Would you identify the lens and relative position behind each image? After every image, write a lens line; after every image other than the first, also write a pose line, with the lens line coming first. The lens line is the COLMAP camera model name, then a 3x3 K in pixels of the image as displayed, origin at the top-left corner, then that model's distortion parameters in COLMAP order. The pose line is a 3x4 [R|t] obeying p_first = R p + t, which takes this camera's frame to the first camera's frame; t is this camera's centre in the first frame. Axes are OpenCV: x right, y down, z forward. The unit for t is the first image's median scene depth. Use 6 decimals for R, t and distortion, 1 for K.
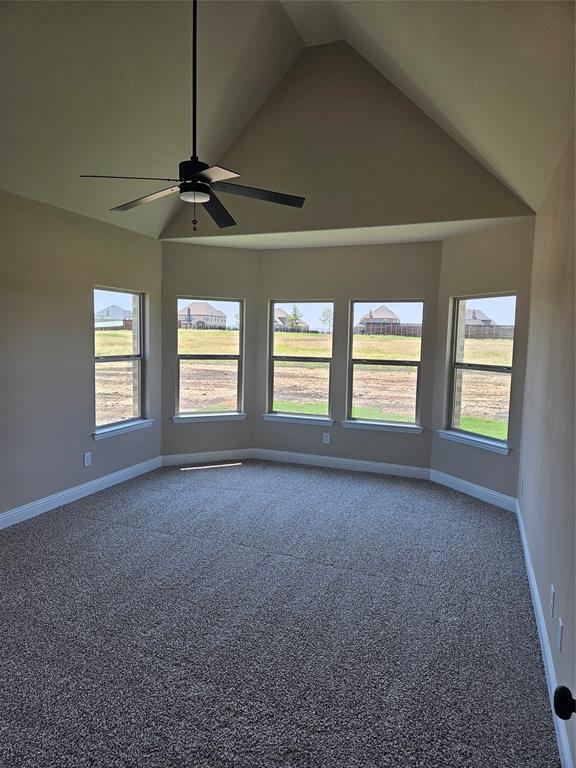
lens RADIAL K [[509.8, 0, 282.8], [0, 509.8, 383.1], [0, 0, 1]] dist [0.074992, -0.054696]
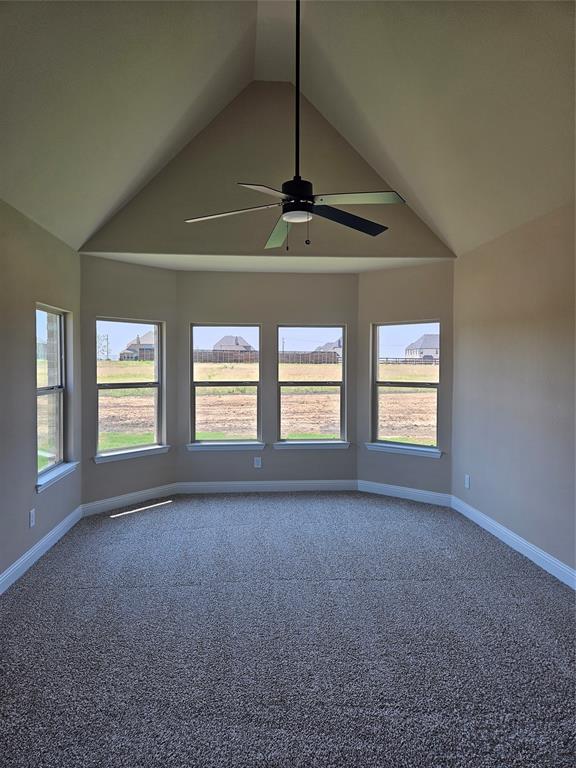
lens RADIAL K [[509.8, 0, 282.8], [0, 509.8, 383.1], [0, 0, 1]] dist [0.074992, -0.054696]
pose [[0.897109, -0.036997, 0.440257, -0.320397], [0.058849, 0.997615, -0.036082, -0.007795], [-0.437872, 0.058278, 0.897147, 0.084006]]
